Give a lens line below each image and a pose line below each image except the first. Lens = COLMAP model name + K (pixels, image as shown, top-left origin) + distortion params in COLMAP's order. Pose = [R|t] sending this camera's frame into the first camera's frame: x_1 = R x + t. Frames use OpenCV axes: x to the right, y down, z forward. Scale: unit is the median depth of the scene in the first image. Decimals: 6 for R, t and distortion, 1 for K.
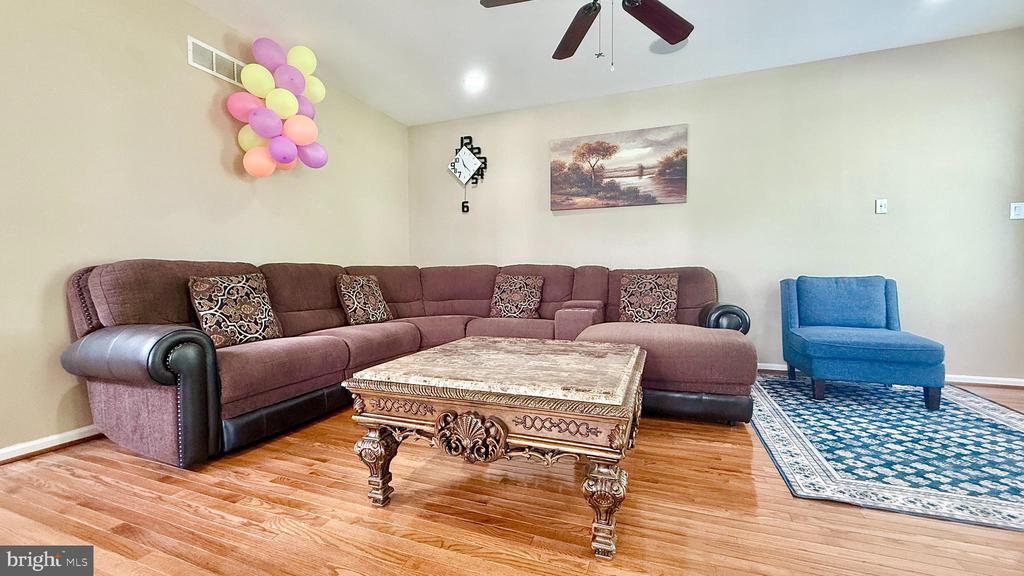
lens RADIAL K [[408.1, 0, 510.9], [0, 408.1, 286.1], [0, 0, 1]] dist [-0.000188, 0.000089]
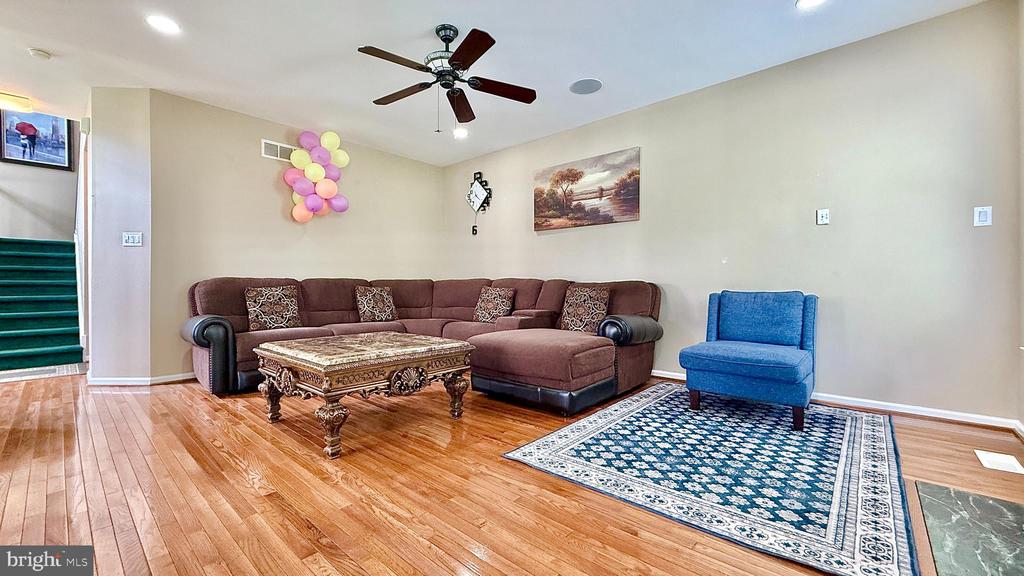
lens RADIAL K [[408.1, 0, 511.8], [0, 408.1, 287.1], [0, 0, 1]] dist [-0.000188, 0.000089]
pose [[0.935216, 0.007066, -0.354007, 0.576315], [-0.014424, 0.999731, -0.018151, -0.007357], [0.353784, 0.022081, 0.935067, -0.122905]]
